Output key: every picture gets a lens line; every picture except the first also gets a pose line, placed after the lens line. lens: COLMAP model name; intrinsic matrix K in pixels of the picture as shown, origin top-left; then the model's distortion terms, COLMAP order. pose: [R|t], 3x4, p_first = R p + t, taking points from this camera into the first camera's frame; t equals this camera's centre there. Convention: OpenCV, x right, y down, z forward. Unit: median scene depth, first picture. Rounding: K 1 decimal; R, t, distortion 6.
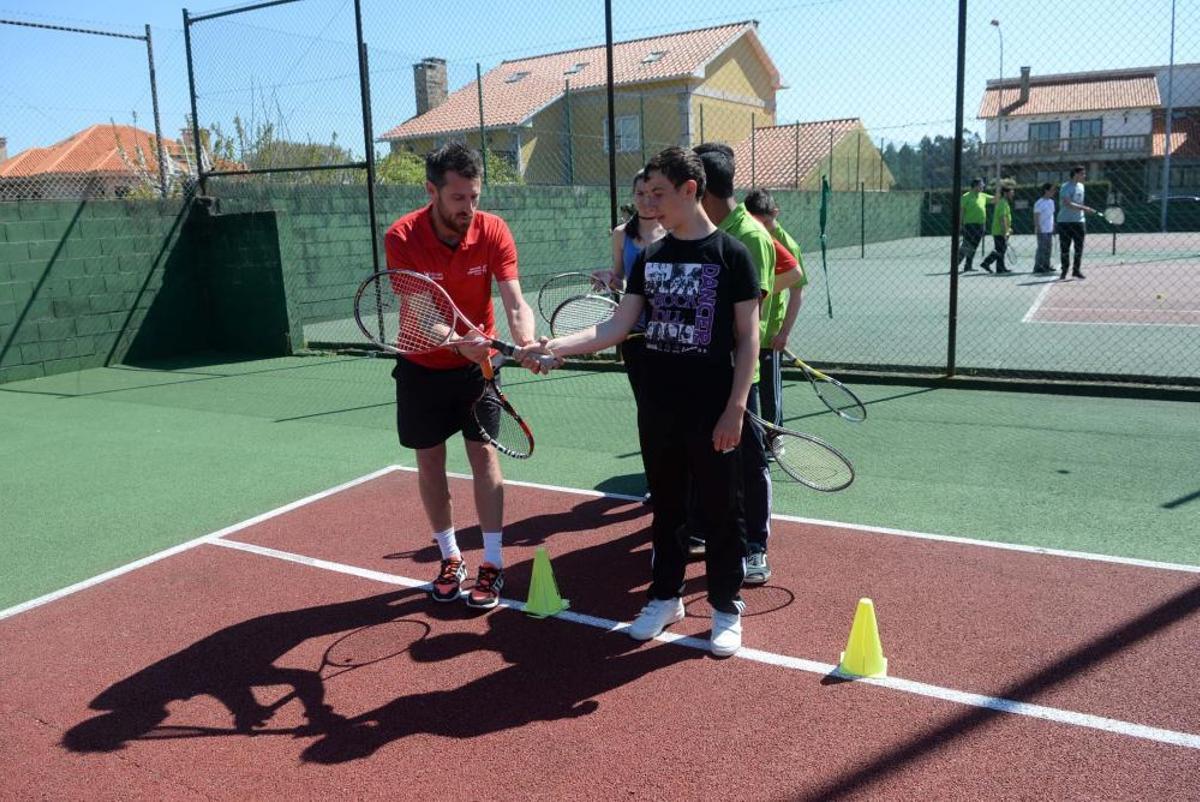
lens RADIAL K [[899.3, 0, 585.2], [0, 899.3, 398.2], [0, 0, 1]] dist [-0.005710, -0.048413]
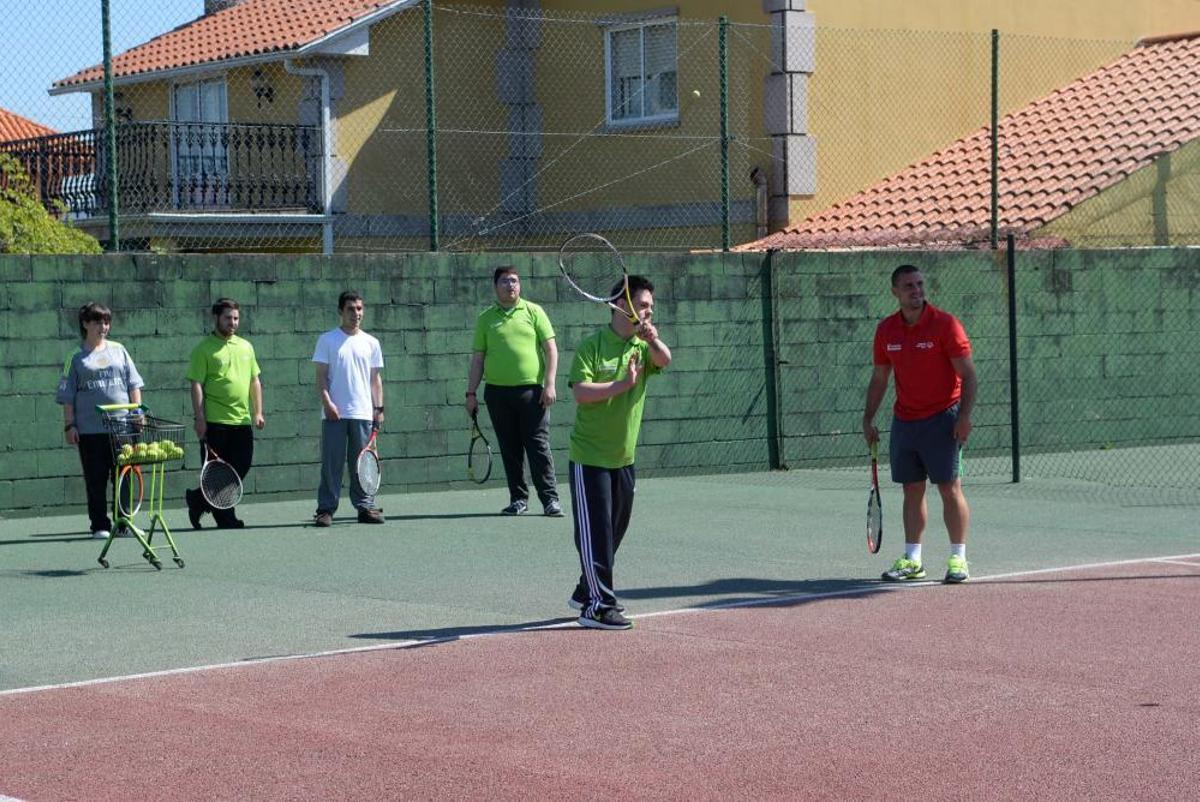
lens RADIAL K [[2717.5, 0, 600.0], [0, 2717.5, 401.0], [0, 0, 1]] dist [0.303896, -0.060919]
pose [[0.934092, 0.034481, -0.355363, 1.084972], [-0.086886, 0.987356, -0.132584, -0.107497], [0.346298, 0.154722, 0.925278, 0.220358]]
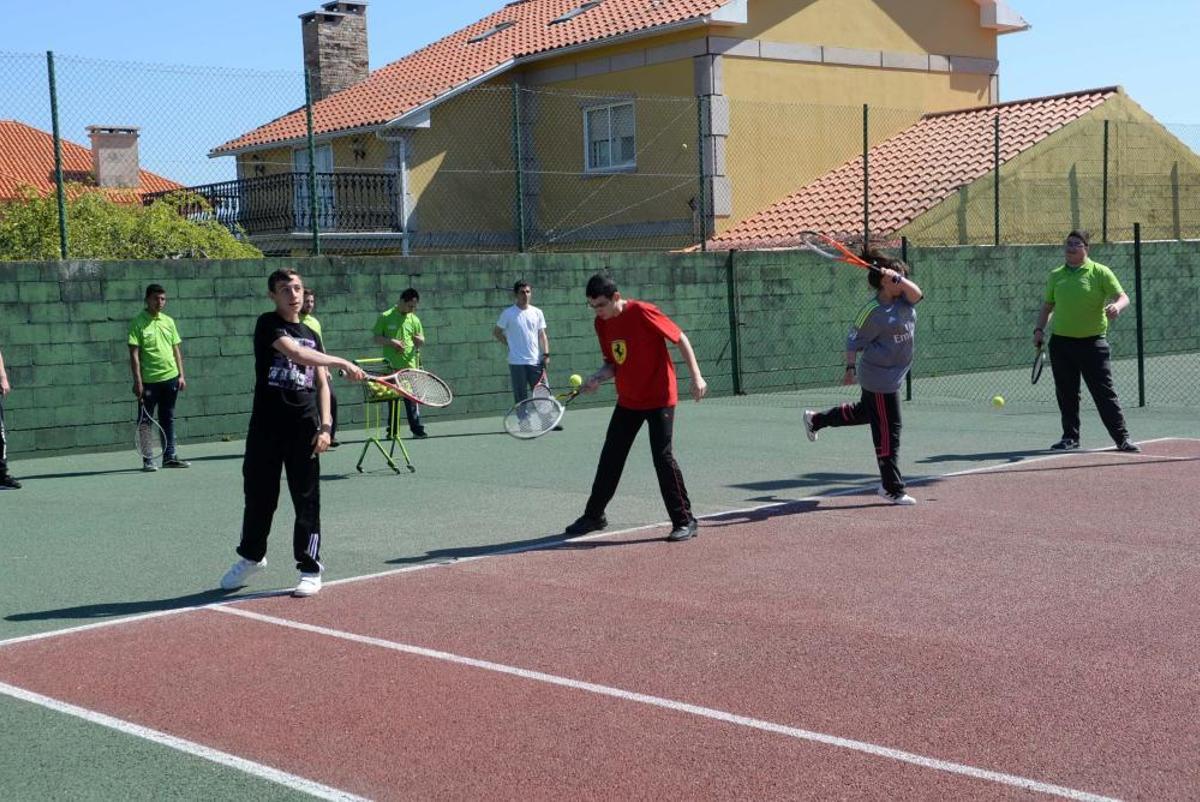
lens RADIAL K [[1656.9, 0, 600.0], [0, 1656.9, 401.0], [0, 0, 1]] dist [0.127966, 0.088515]
pose [[0.957490, 0.026429, -0.287254, 0.865886], [-0.059817, 0.992340, -0.108085, -0.118901], [0.282197, 0.120673, 0.951737, 0.327770]]
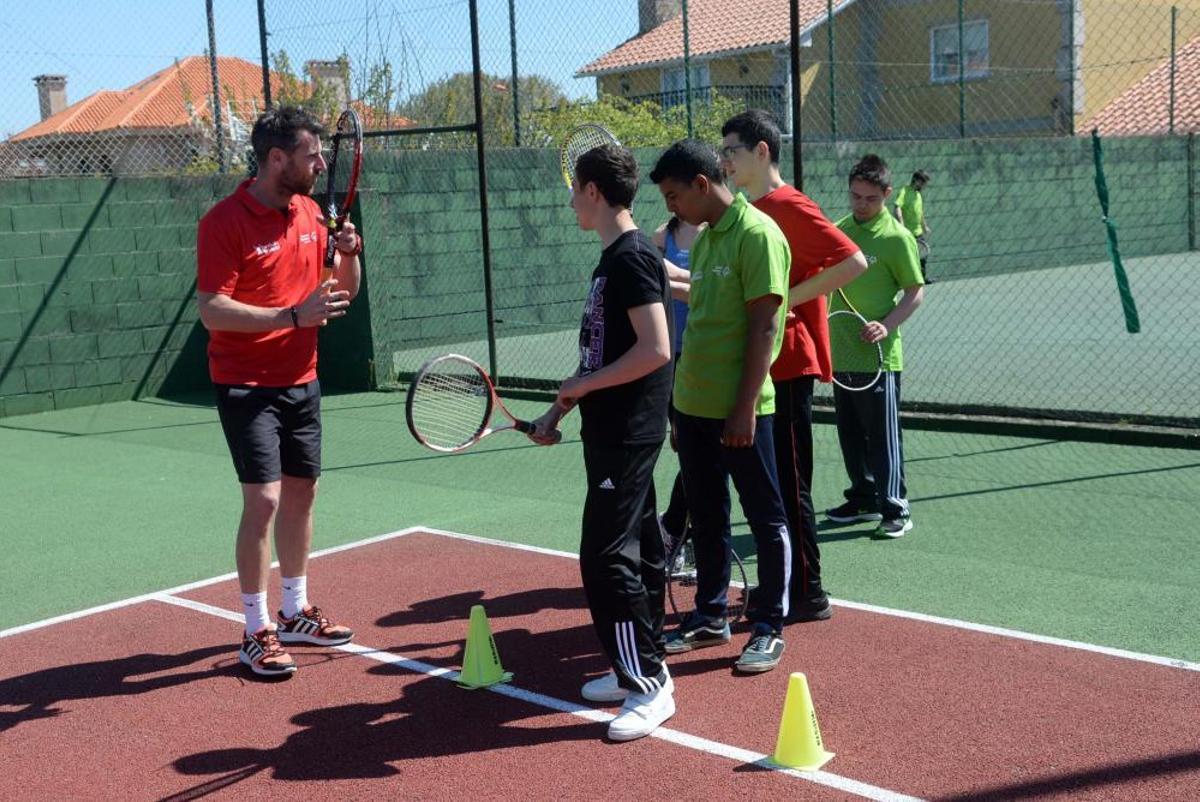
lens RADIAL K [[1463.8, 0, 586.2], [0, 1463.8, 404.9], [0, 0, 1]] dist [0.106335, -0.020860]
pose [[0.970927, 0.022334, -0.238330, 0.110409], [-0.034318, 0.998340, -0.046251, 0.011881], [0.236901, 0.053085, 0.970082, -0.092727]]
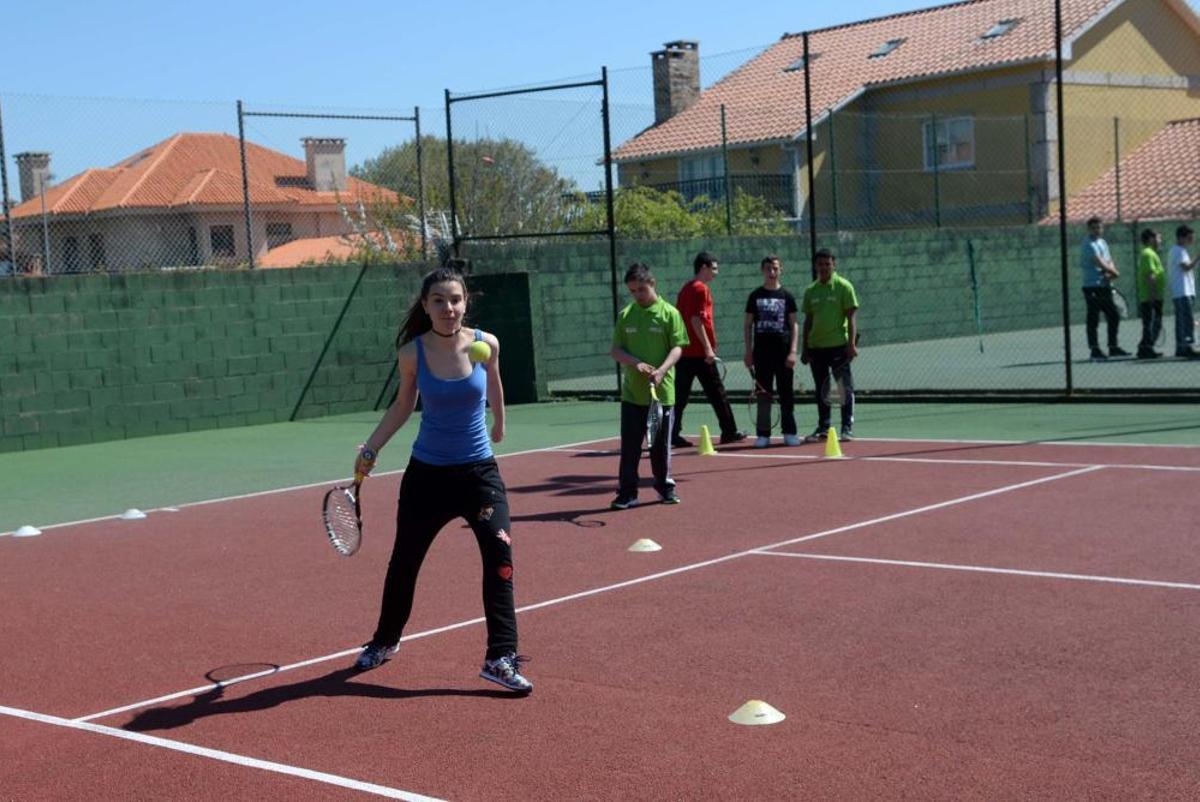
lens RADIAL K [[1780.0, 0, 600.0], [0, 1780.0, 401.0], [0, 0, 1]] dist [0.169008, 0.092548]
pose [[0.977780, -0.000598, -0.209632, 0.189494], [-0.024327, 0.992916, -0.116298, 0.188841], [0.208217, 0.118814, 0.970839, -1.020118]]
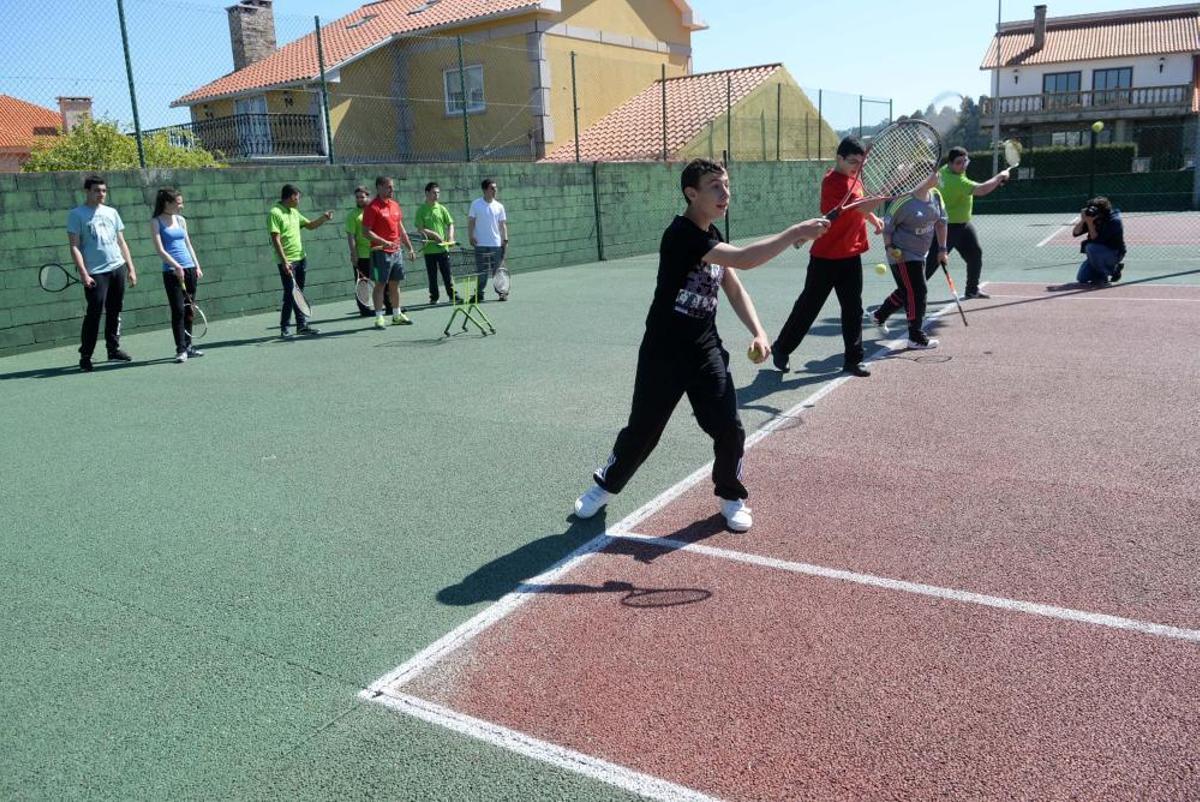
lens RADIAL K [[899.3, 0, 585.2], [0, 899.3, 398.2], [0, 0, 1]] dist [-0.005710, -0.048413]
pose [[0.998923, 0.000637, -0.046400, 0.498800], [0.000960, 0.999408, 0.034390, -0.161597], [0.046394, -0.034397, 0.998331, 0.651207]]
